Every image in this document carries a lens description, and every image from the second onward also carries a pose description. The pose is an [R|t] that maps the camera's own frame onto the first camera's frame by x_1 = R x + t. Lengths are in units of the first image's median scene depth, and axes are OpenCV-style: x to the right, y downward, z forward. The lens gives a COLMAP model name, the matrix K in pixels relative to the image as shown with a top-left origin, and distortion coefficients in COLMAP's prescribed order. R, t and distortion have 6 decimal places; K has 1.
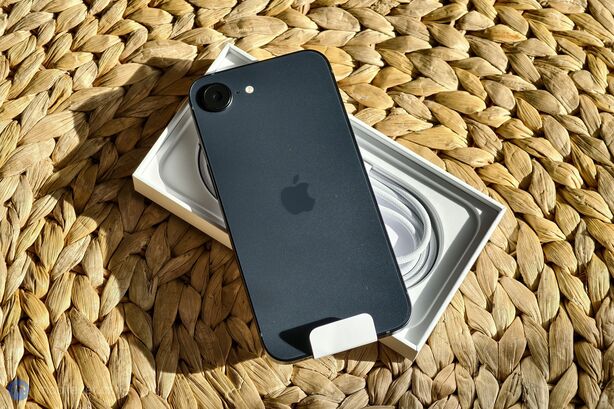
lens RADIAL K [[1492.6, 0, 303.1], [0, 1492.6, 204.4], [0, 0, 1]] dist [0.368687, 0.000000]
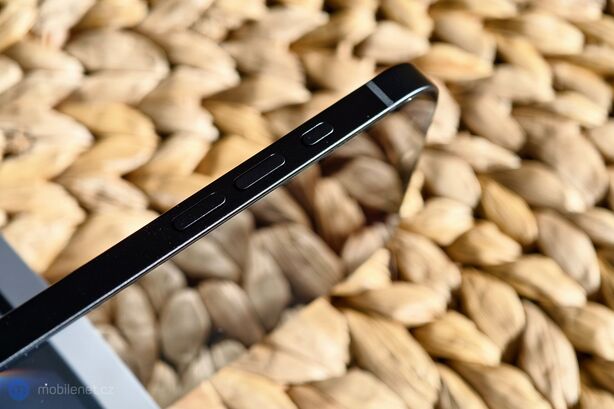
lens RADIAL K [[1492.6, 0, 308.2], [0, 1492.6, 204.0], [0, 0, 1]] dist [0.368687, 0.000000]
pose [[0.997865, -0.064979, -0.006612, 0.087338], [0.063659, 0.990218, -0.124164, -0.005198], [0.014616, 0.123478, 0.992240, 0.505575]]
